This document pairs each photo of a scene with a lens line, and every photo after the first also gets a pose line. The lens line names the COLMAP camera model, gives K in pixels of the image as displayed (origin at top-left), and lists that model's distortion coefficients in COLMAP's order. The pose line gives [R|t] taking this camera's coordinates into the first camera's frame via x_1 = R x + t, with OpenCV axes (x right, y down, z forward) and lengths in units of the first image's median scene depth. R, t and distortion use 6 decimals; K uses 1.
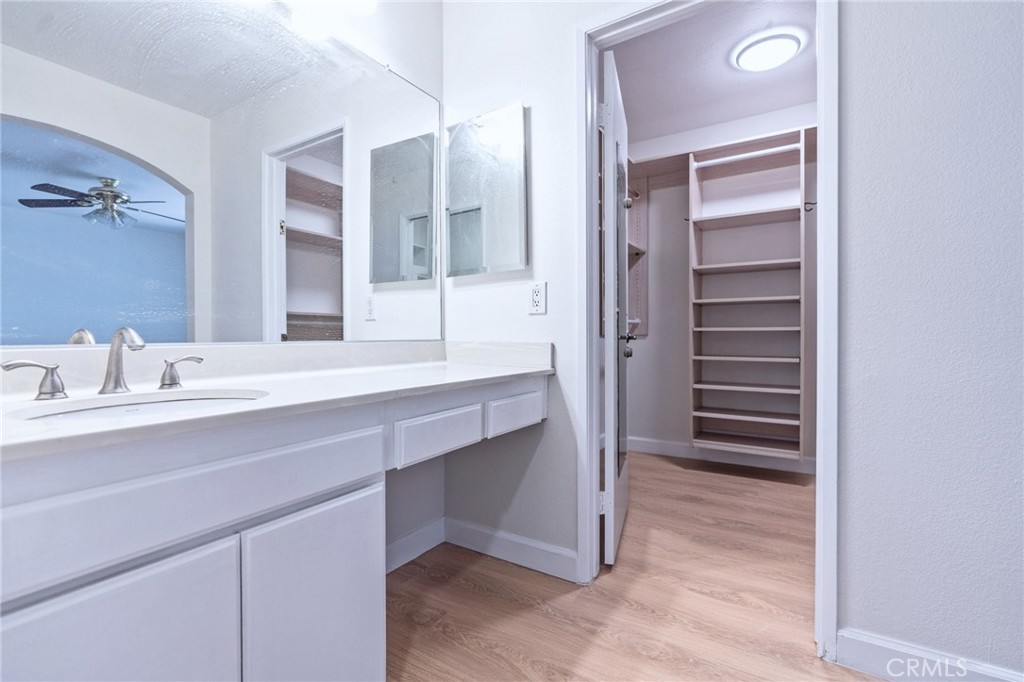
lens RADIAL K [[457.1, 0, 508.1], [0, 457.1, 334.5], [0, 0, 1]] dist [-0.015999, 0.006696]
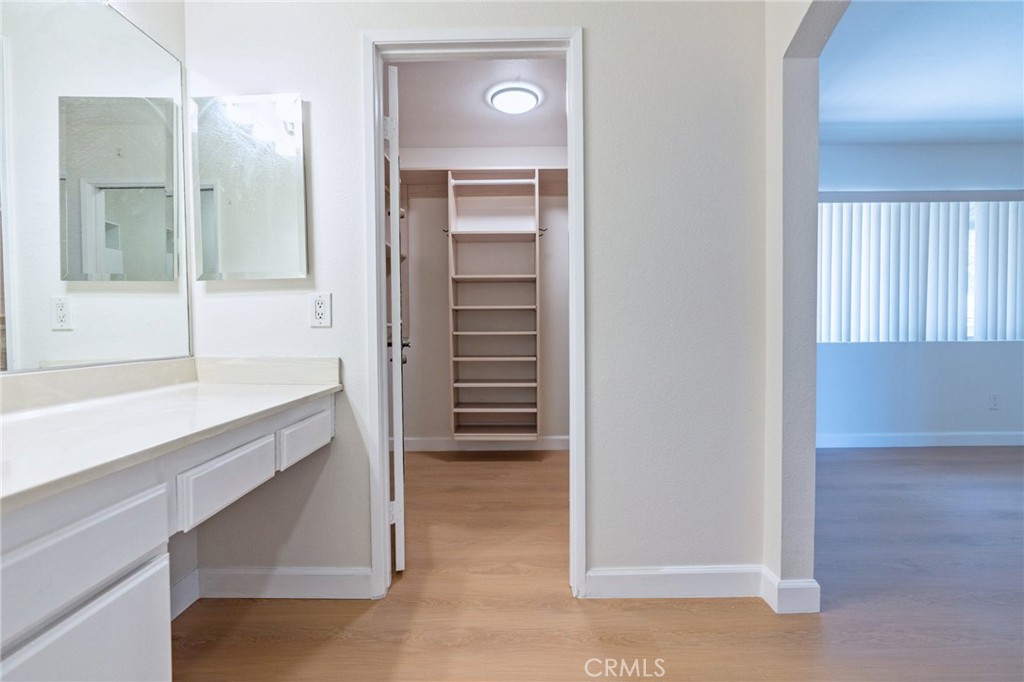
lens RADIAL K [[457.1, 0, 508.6], [0, 457.1, 333.1], [0, 0, 1]] dist [-0.015999, 0.006696]
pose [[0.846961, -0.011954, 0.531520, -0.096347], [0.006447, 0.999905, 0.012215, -0.036896], [-0.531616, -0.006919, 0.846957, 0.002616]]
